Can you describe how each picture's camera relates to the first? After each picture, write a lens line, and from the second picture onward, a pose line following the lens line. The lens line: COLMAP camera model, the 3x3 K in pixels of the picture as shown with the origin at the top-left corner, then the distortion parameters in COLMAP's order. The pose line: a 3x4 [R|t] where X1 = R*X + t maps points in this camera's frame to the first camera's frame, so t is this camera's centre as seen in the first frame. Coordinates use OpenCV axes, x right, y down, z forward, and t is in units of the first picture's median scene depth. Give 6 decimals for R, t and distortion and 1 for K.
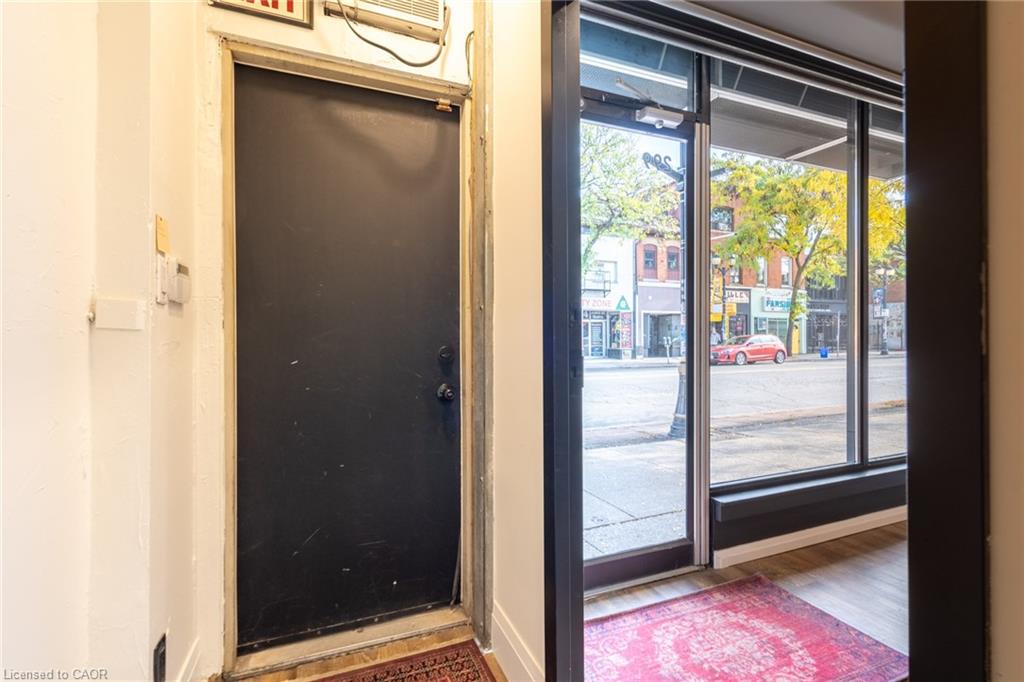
lens RADIAL K [[476.9, 0, 532.2], [0, 476.9, 332.4], [0, 0, 1]] dist [-0.002040, -0.000203]
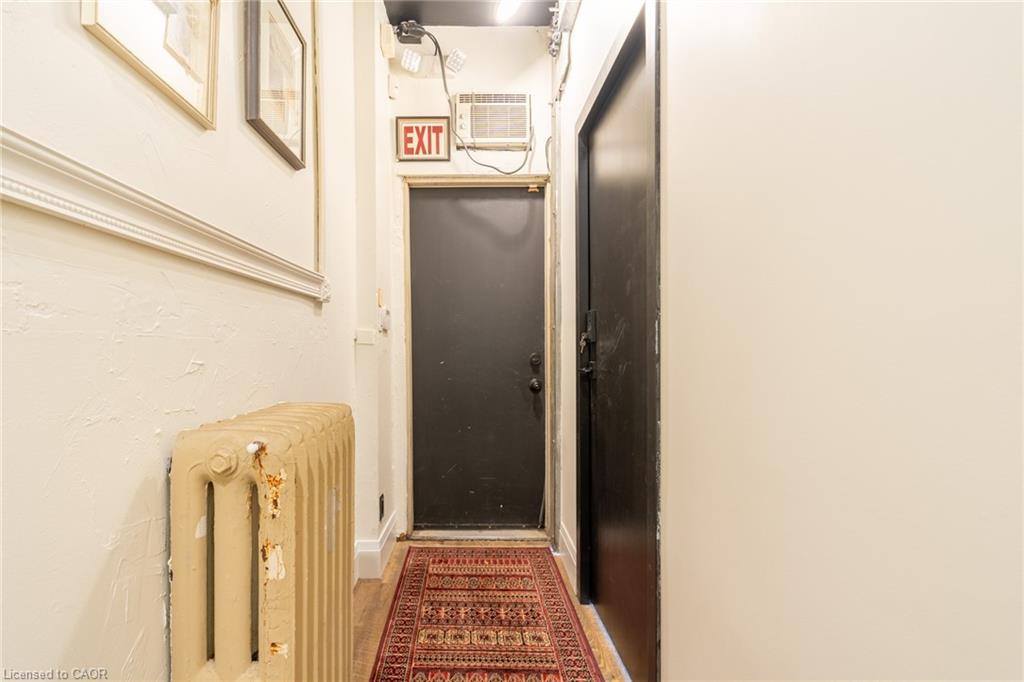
lens RADIAL K [[472.7, 0, 495.4], [0, 472.7, 343.8], [0, 0, 1]] dist [-0.000636, 0.000098]
pose [[0.932279, -0.005222, -0.361703, 0.260155], [0.006764, 0.999973, 0.002996, -0.006257], [0.361677, -0.005240, 0.932289, -0.449622]]
